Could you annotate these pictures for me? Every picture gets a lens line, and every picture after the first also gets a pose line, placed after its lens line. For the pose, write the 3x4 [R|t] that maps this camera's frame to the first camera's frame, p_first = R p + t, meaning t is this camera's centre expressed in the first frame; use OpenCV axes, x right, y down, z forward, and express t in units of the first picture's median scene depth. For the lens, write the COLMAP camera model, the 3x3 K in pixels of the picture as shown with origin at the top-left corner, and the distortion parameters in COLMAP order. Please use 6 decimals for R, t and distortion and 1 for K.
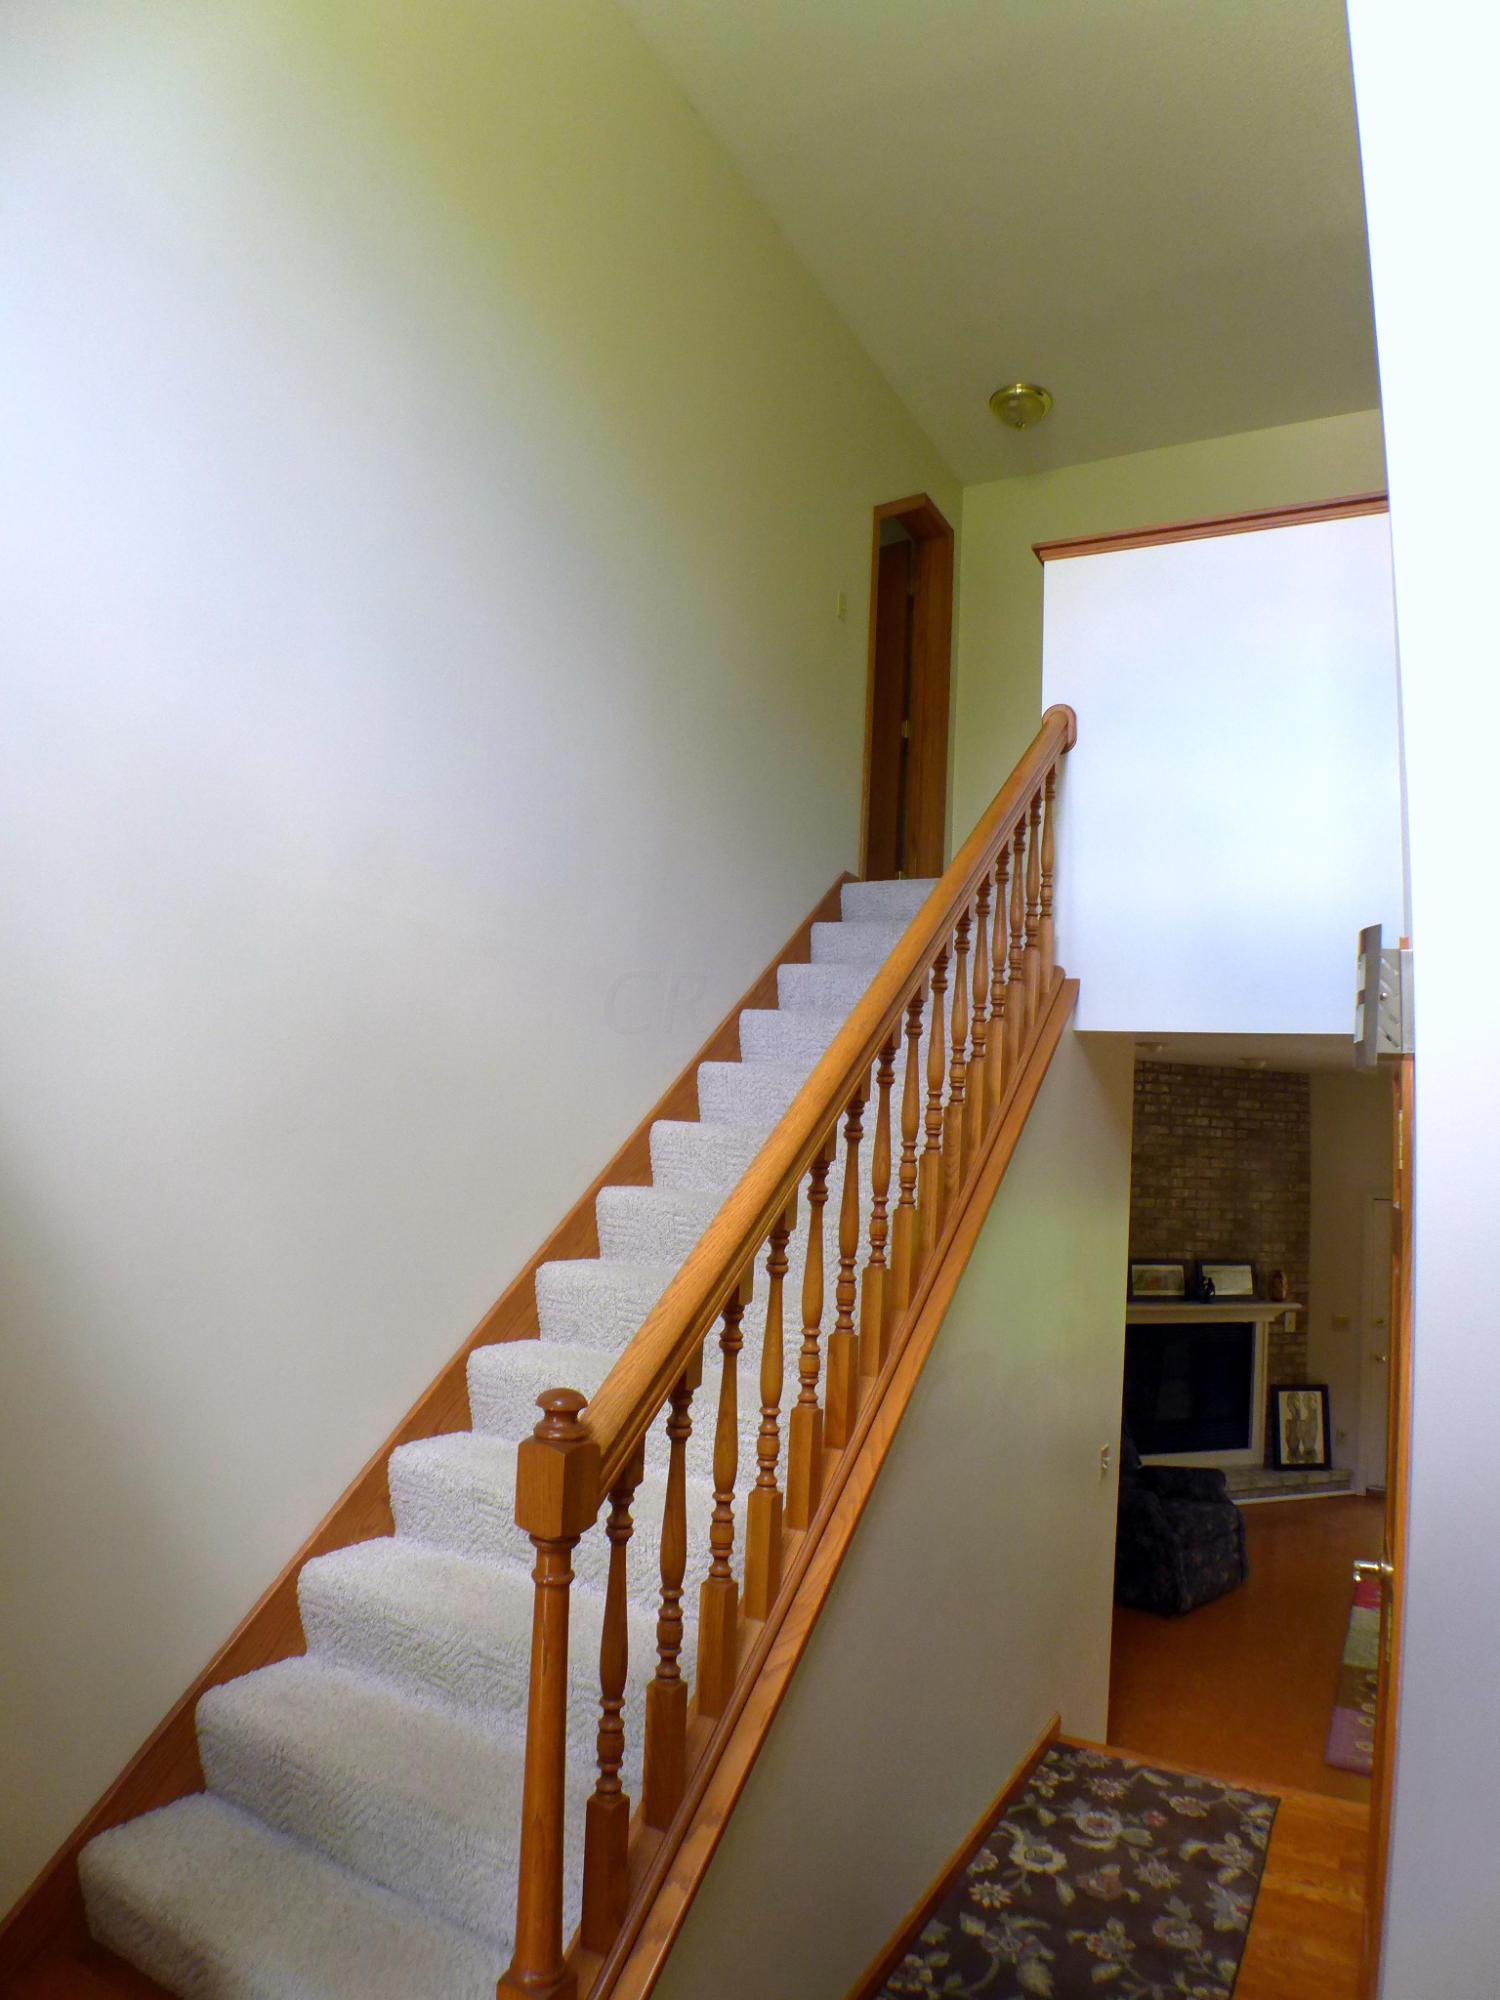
lens RADIAL K [[1209.2, 0, 750.0], [0, 1209.2, 1000.0], [0, 0, 1]] dist [-0.127070, 0.027438]
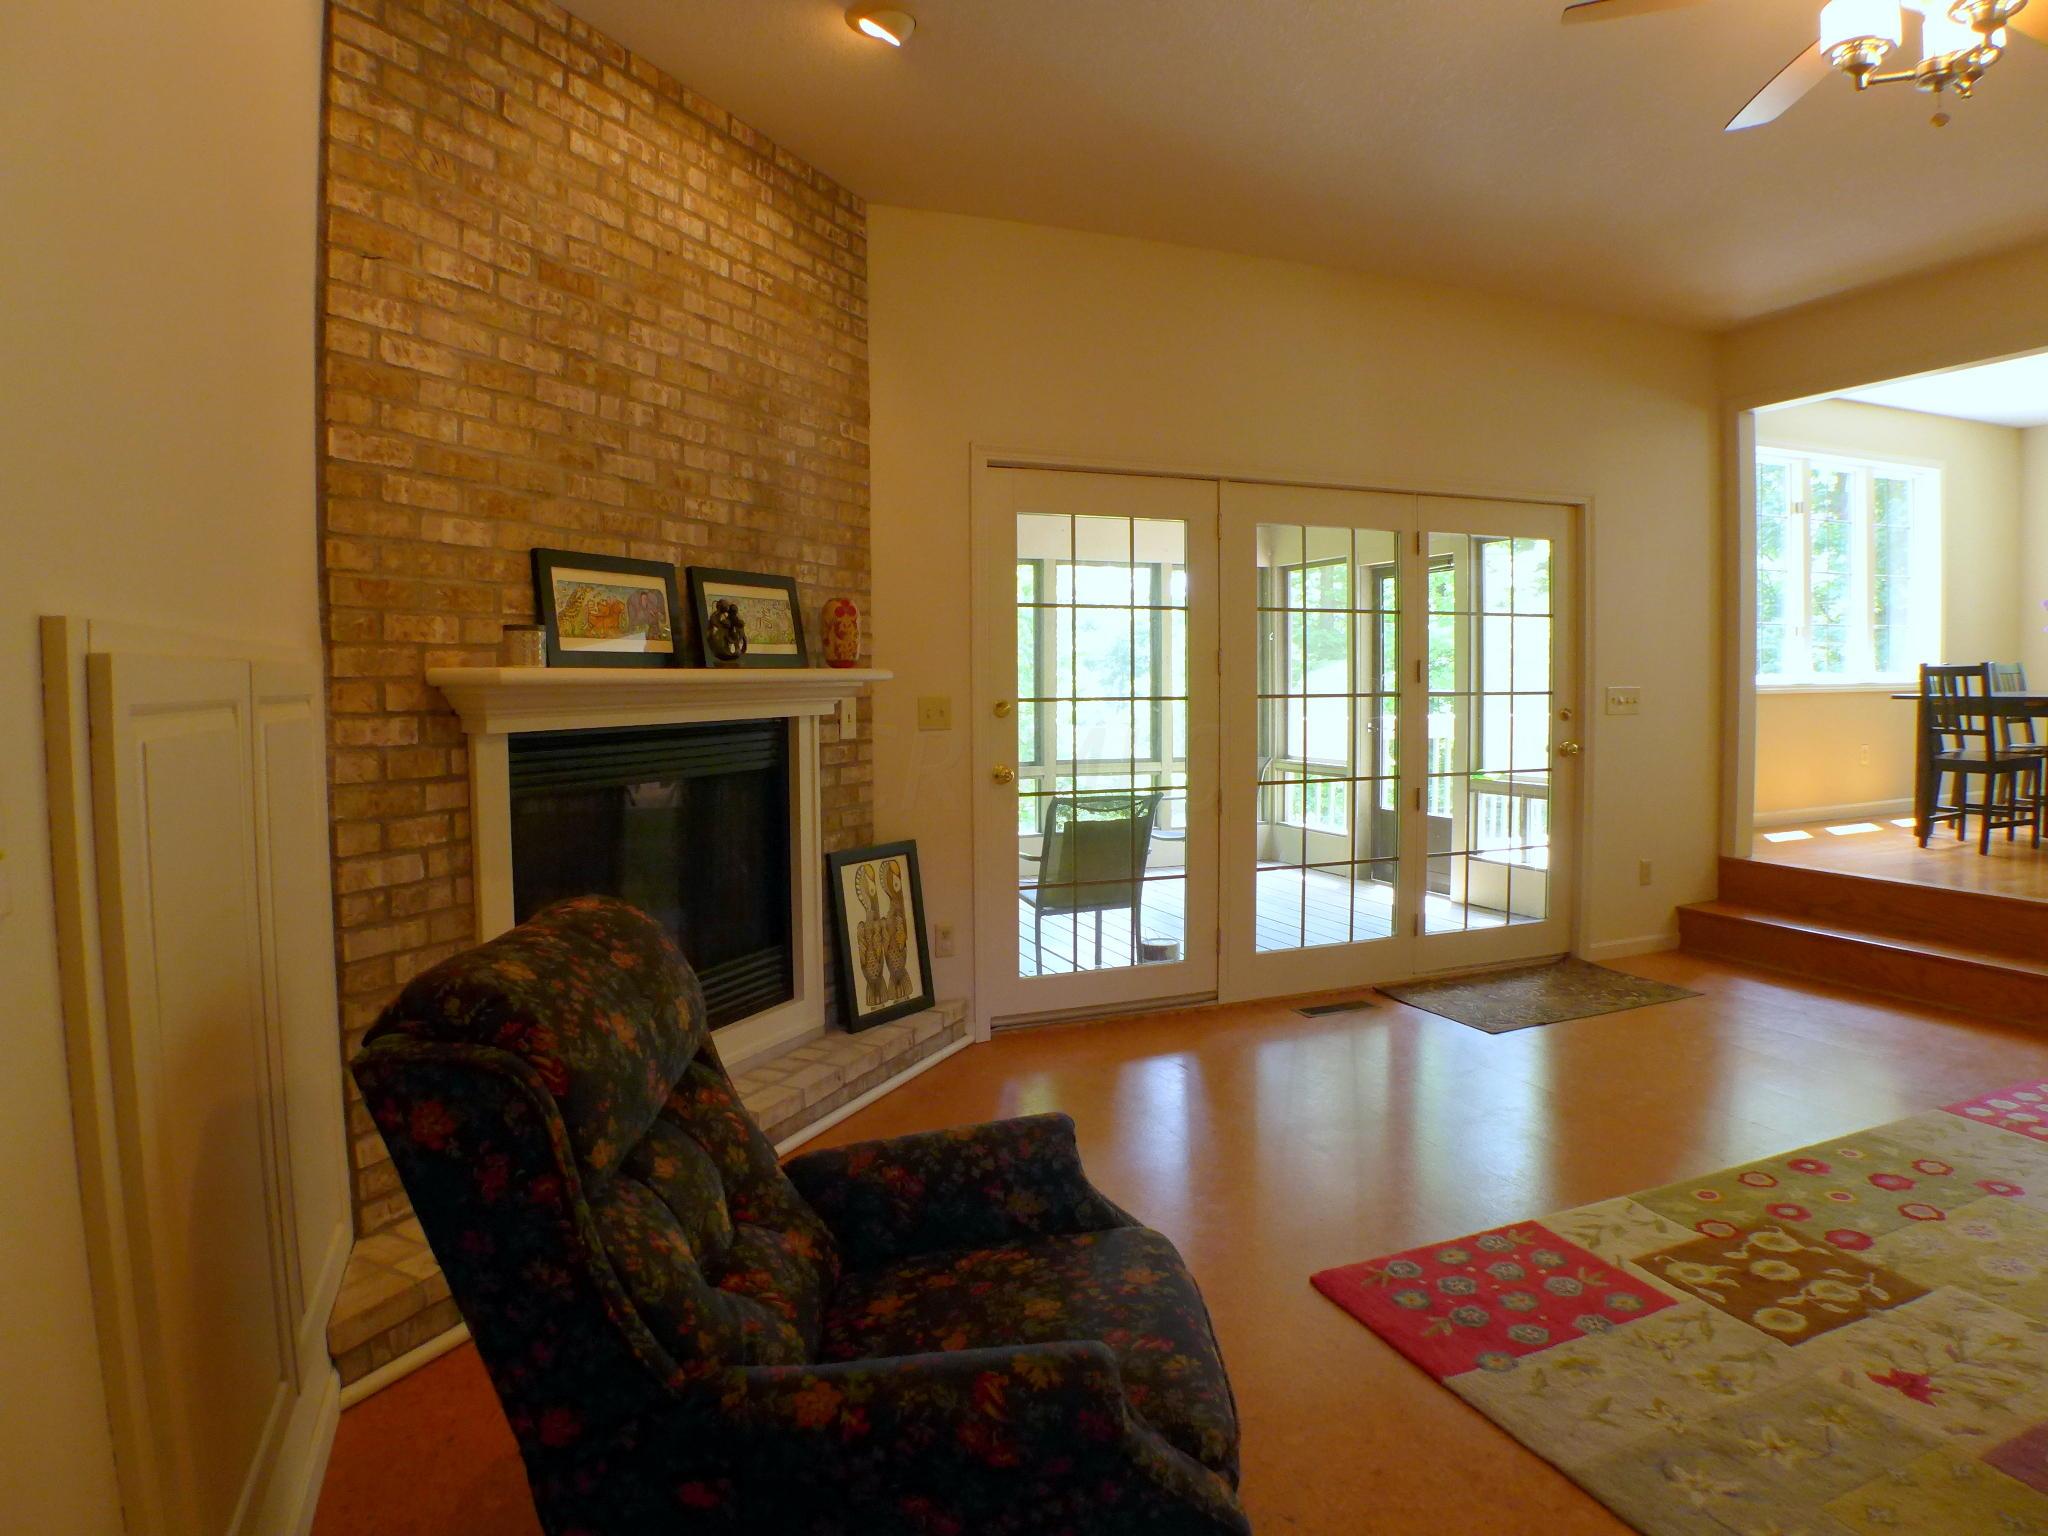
lens RADIAL K [[1258.1, 0, 1023.5], [0, 1258.1, 724.5], [0, 0, 1]] dist [-0.128765, 0.030767]
pose [[0.638957, -0.086614, 0.764350, 0.124459], [-0.046823, 0.987419, 0.151034, 0.201513], [-0.767816, -0.132293, 0.626863, 0.637610]]
